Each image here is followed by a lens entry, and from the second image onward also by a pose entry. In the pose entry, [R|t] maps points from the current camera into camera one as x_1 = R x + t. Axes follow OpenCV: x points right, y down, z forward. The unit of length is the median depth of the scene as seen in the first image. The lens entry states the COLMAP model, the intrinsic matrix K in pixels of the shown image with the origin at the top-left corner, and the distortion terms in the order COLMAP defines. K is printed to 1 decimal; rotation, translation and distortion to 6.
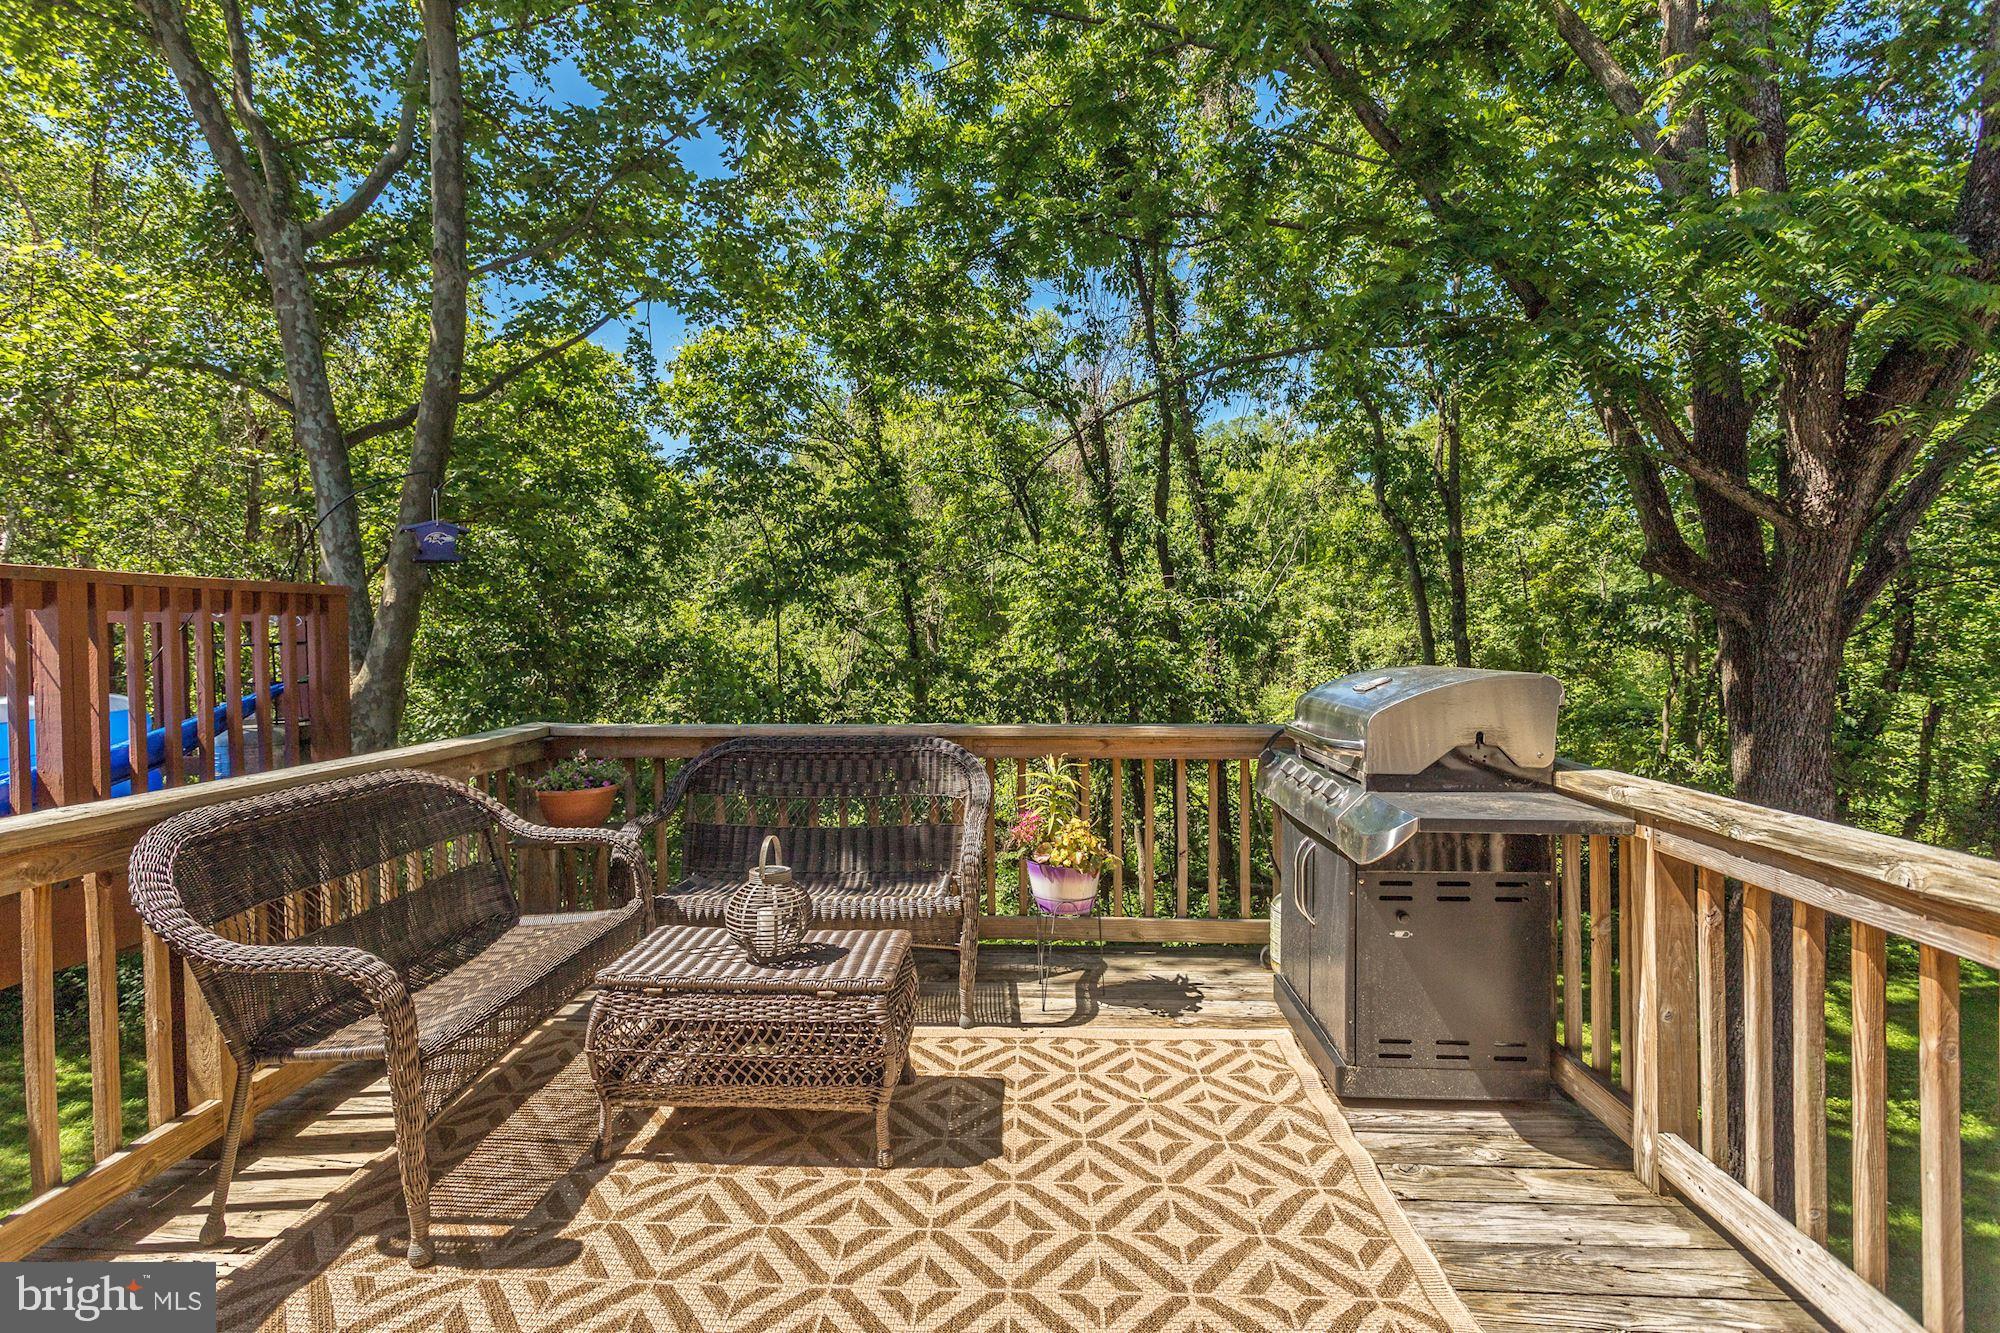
lens RADIAL K [[940.6, 0, 989.5], [0, 940.6, 661.8], [0, 0, 1]] dist [0.005554, 0.000769]
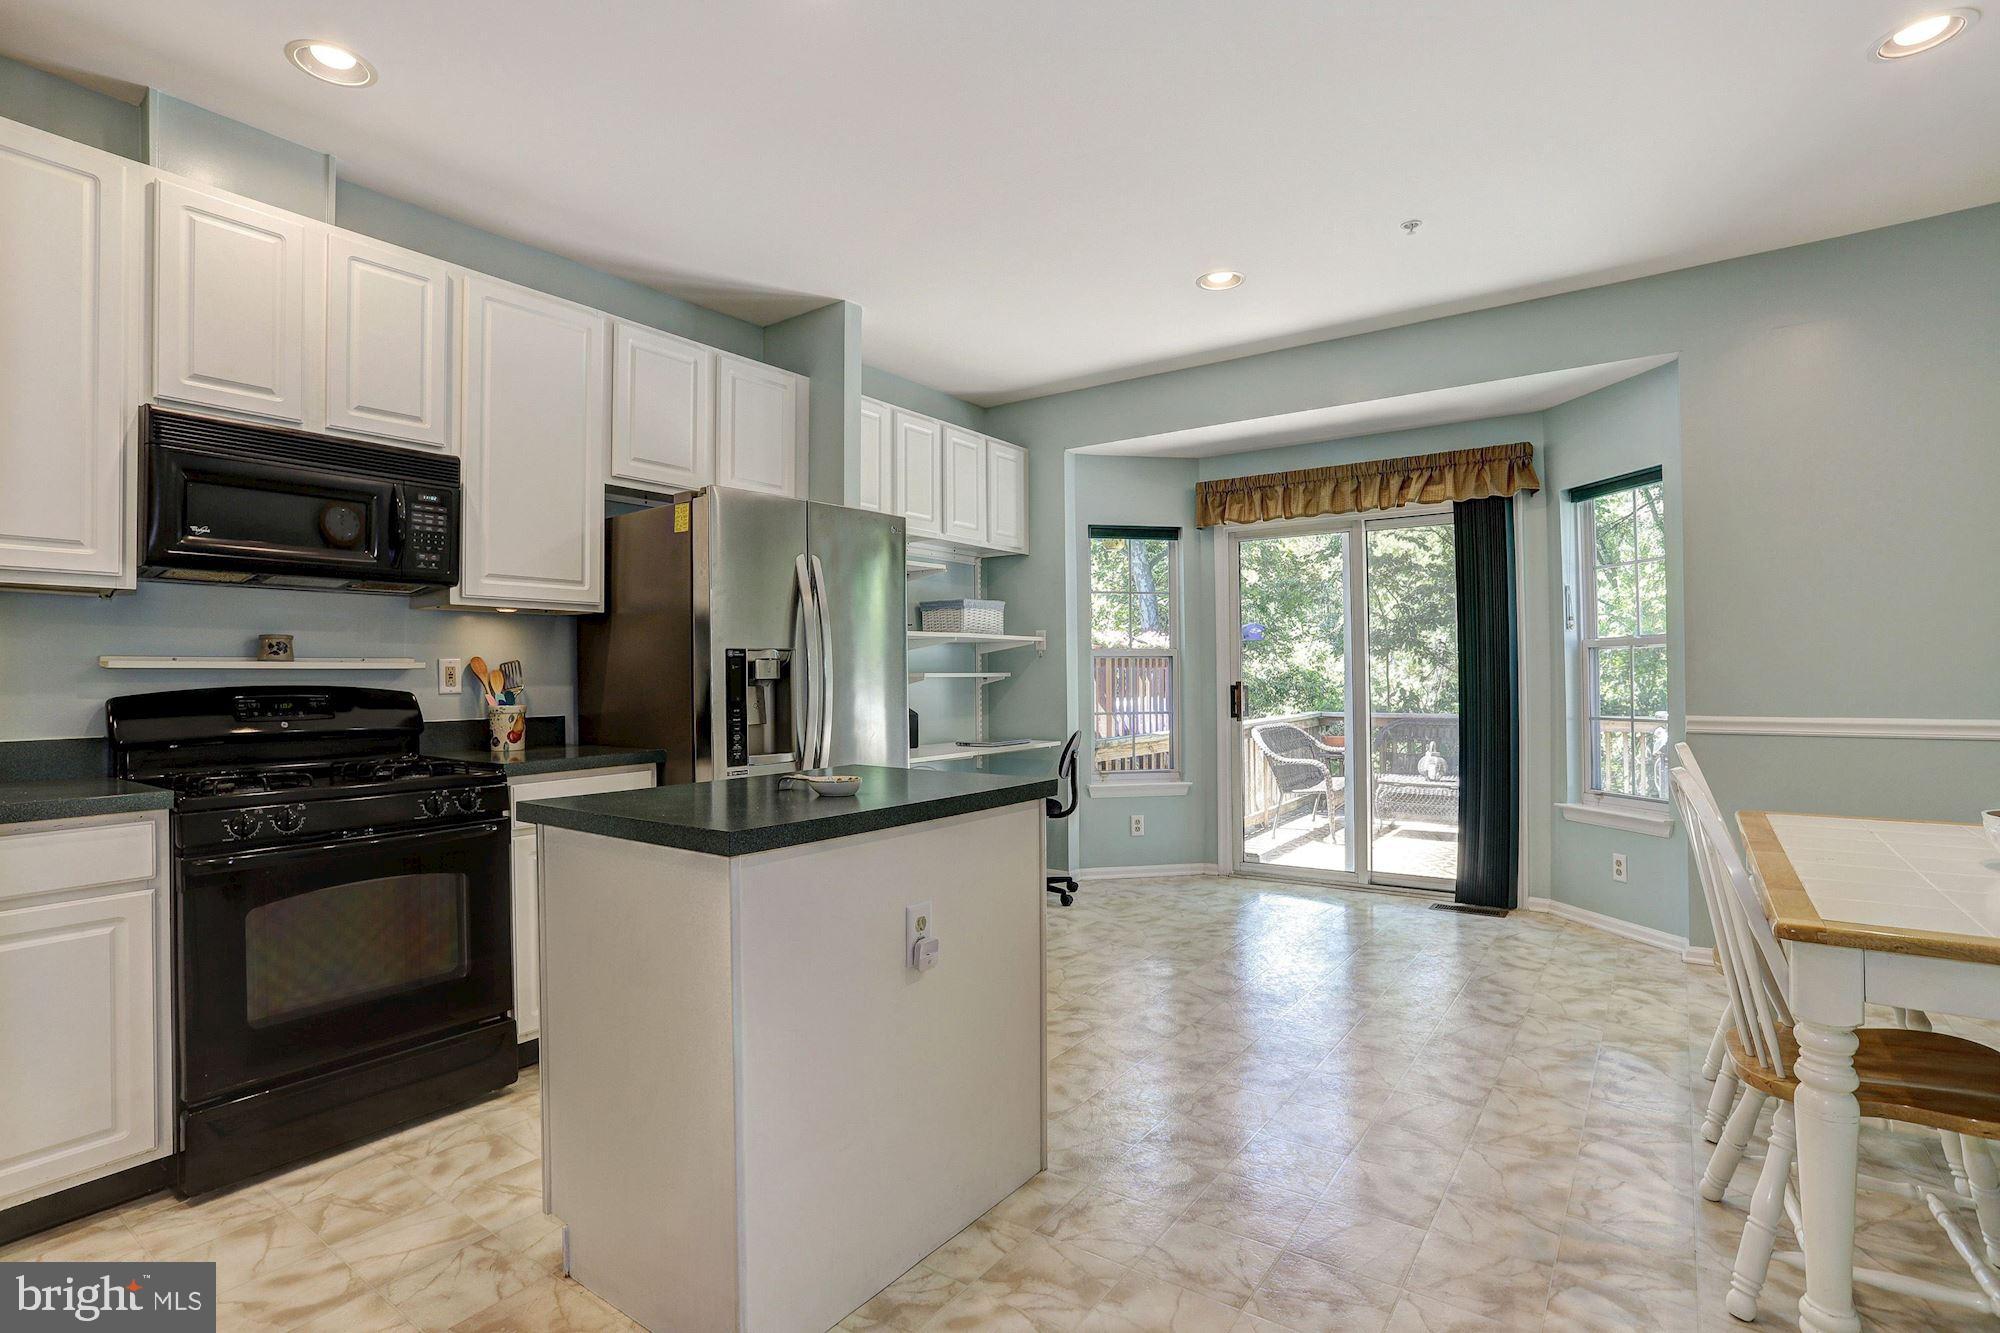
lens RADIAL K [[968.4, 0, 990.1], [0, 968.4, 662.7], [0, 0, 1]] dist [-0.062282, 0.030656]
pose [[0.841729, -0.007583, -0.539848, 0.167854], [-0.009645, 0.999531, -0.029079, 0.023836], [0.539815, 0.029684, 0.841260, -1.698337]]
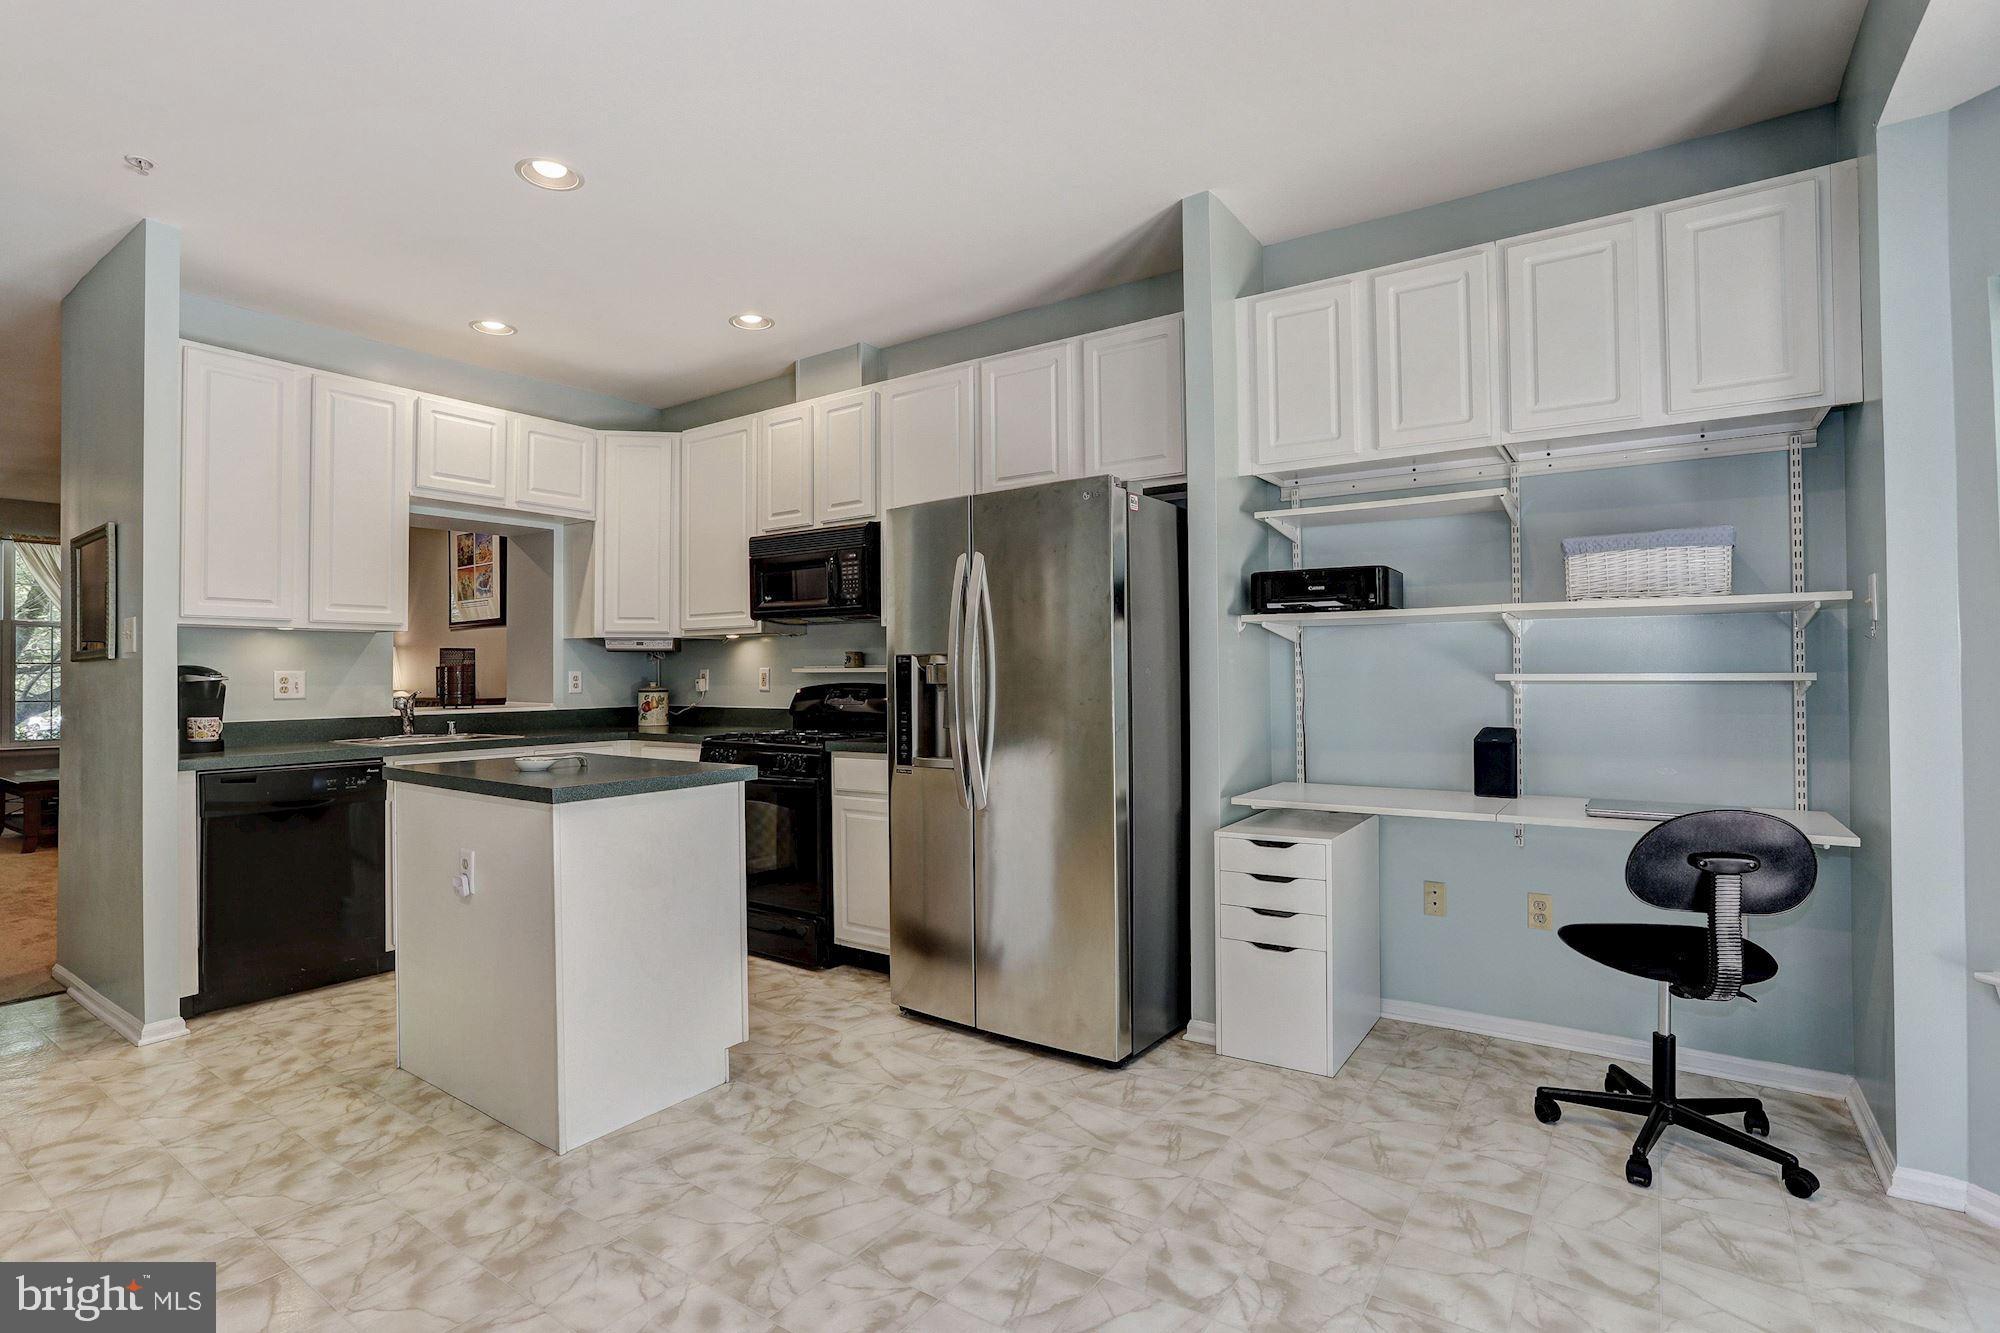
lens RADIAL K [[963.8, 0, 1000.0], [0, 963.8, 666.5], [0, 0, 1]] dist [-0.094757, 0.050974]
pose [[-0.523058, 0.002763, -0.852292, 0.250205], [-0.010271, 0.999902, 0.009545, -0.011899], [0.852235, 0.013746, -0.522979, -0.479949]]
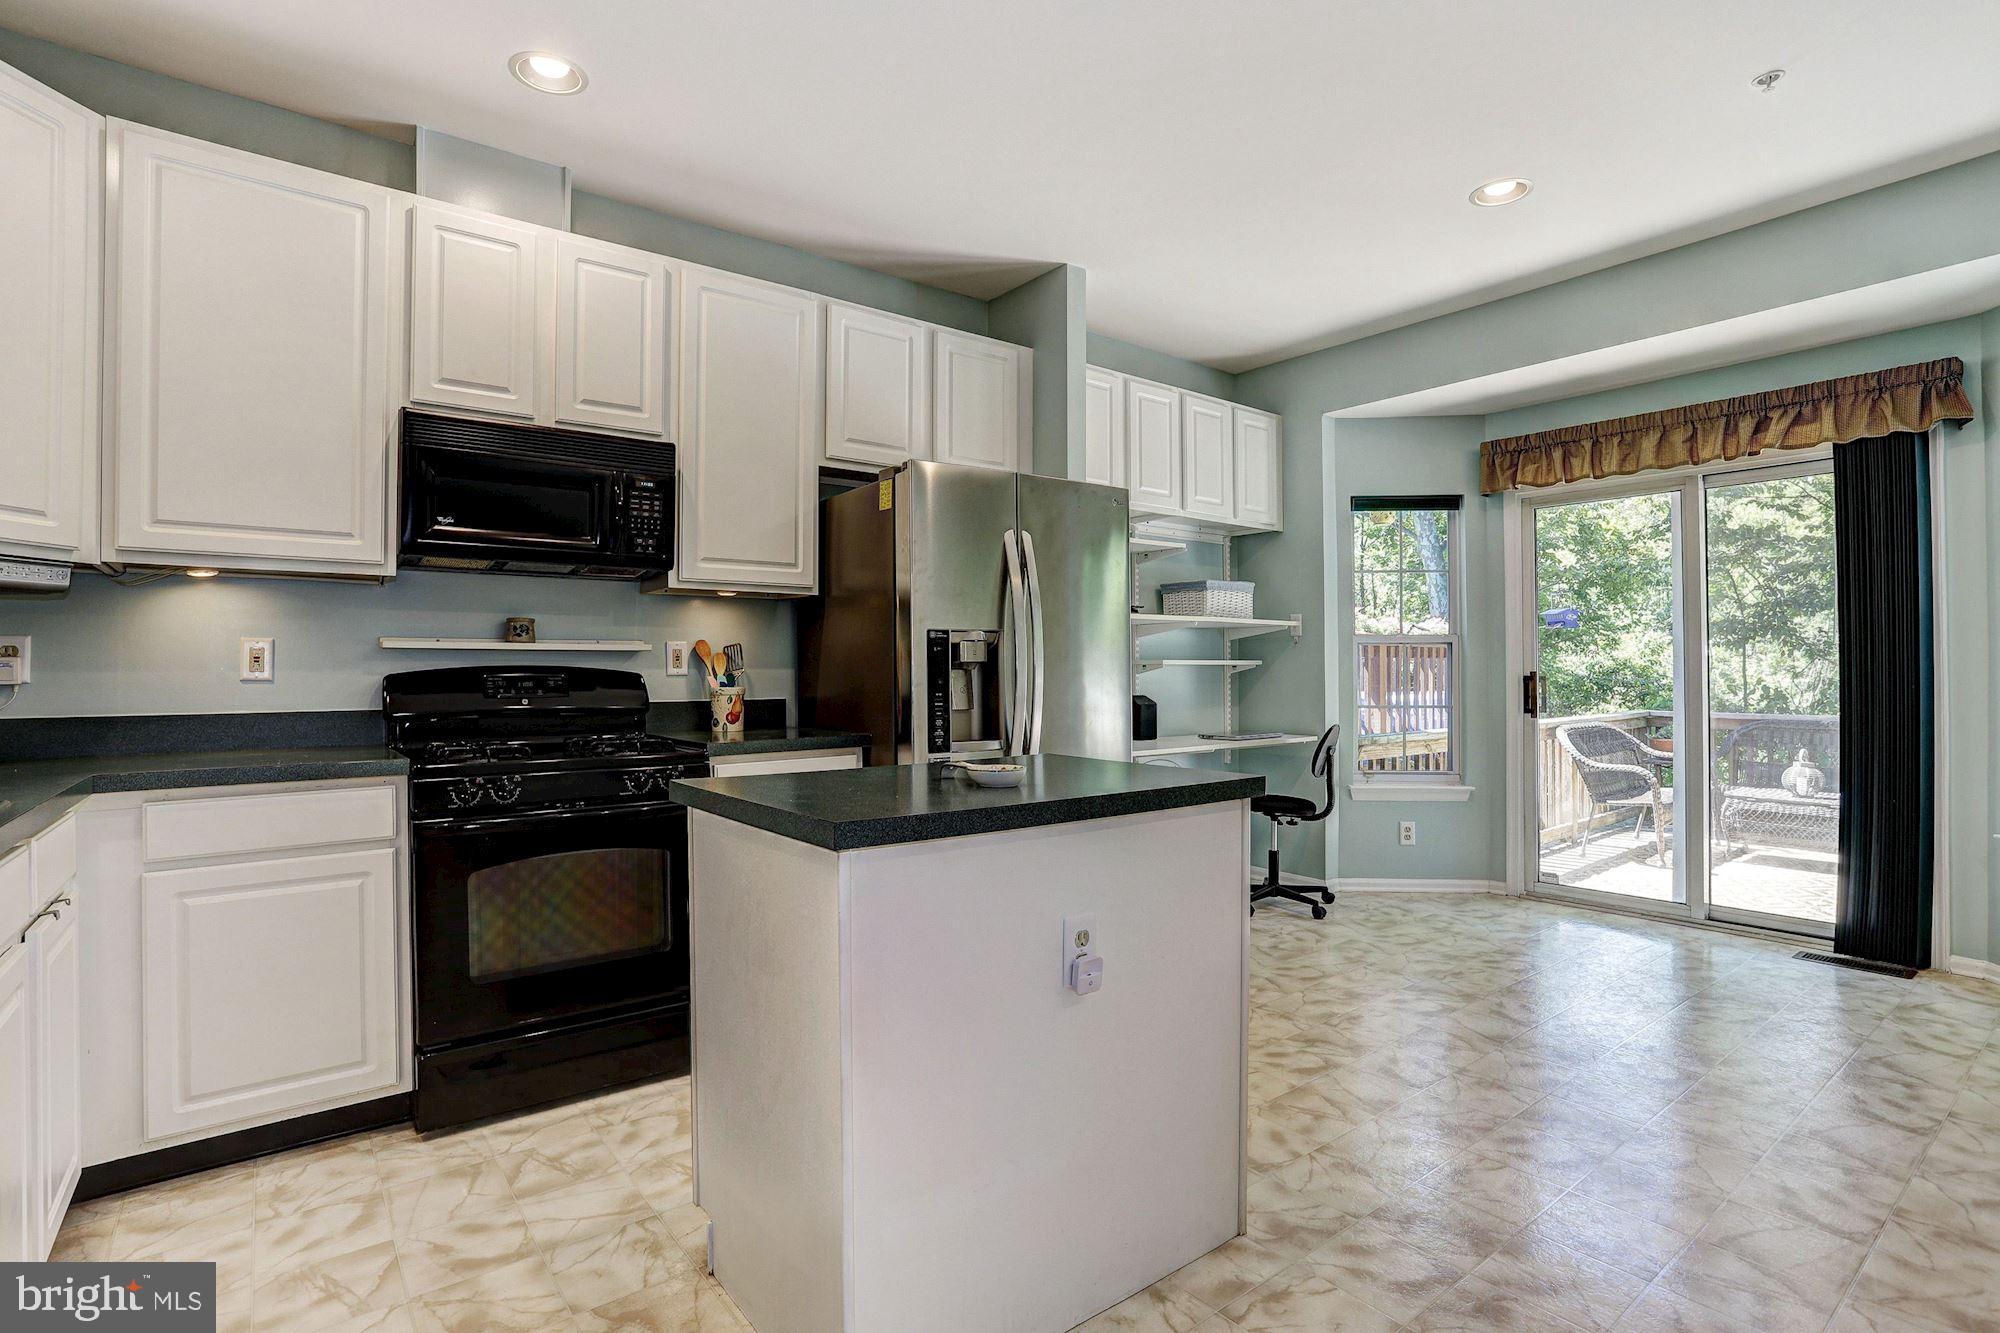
lens RADIAL K [[968.4, 0, 990.1], [0, 968.4, 662.7], [0, 0, 1]] dist [-0.062282, 0.030656]
pose [[0.655955, -0.000847, -0.754800, 0.165157], [-0.019104, 0.999660, -0.017725, 0.030654], [0.754558, 0.026046, 0.655716, -1.600319]]
